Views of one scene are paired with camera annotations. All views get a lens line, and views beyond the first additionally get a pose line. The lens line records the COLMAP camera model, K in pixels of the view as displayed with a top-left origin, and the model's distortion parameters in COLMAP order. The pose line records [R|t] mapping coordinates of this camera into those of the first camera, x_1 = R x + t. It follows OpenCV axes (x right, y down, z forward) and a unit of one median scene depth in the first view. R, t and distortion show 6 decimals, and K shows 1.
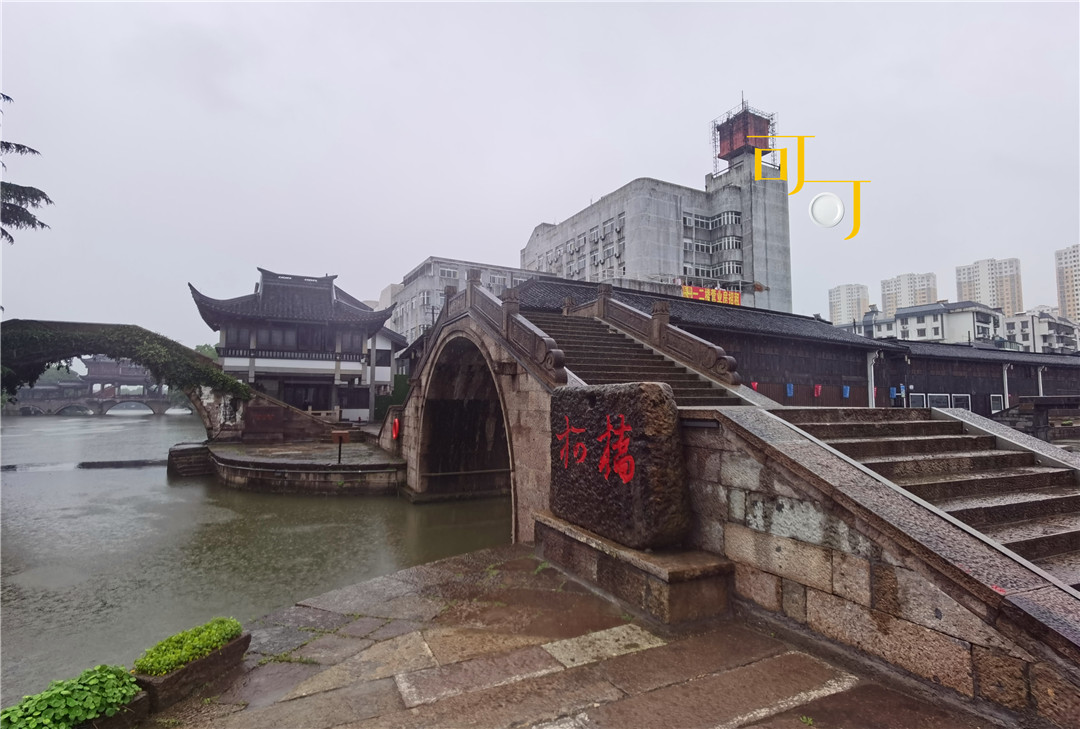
lens RADIAL K [[535.8, 0, 545.1], [0, 535.8, 389.5], [0, 0, 1]] dist [-0.001146, 0.012449]
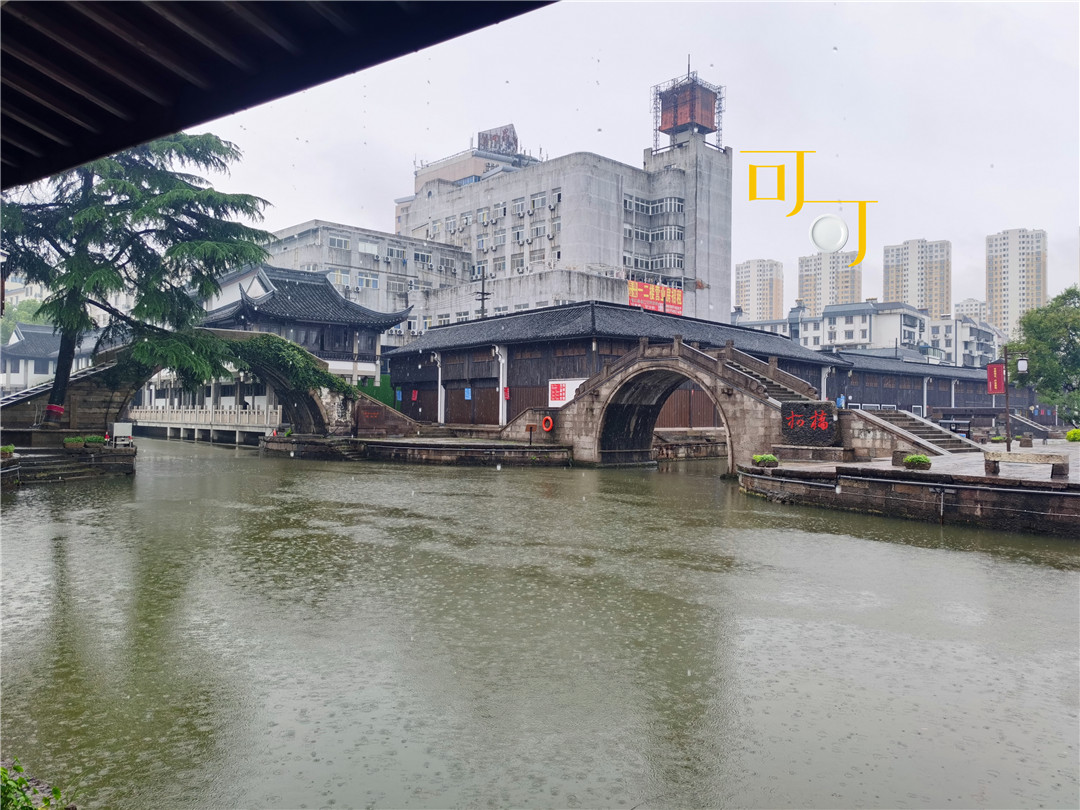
lens RADIAL K [[829.4, 0, 540.0], [0, 829.4, 405.0], [0, 0, 1]] dist [0.125673, 0.001089]
pose [[0.961770, 0.016491, 0.273361, -0.246213], [-0.022254, 0.999590, 0.017997, -0.003665], [-0.272952, -0.023392, 0.961743, -0.298070]]
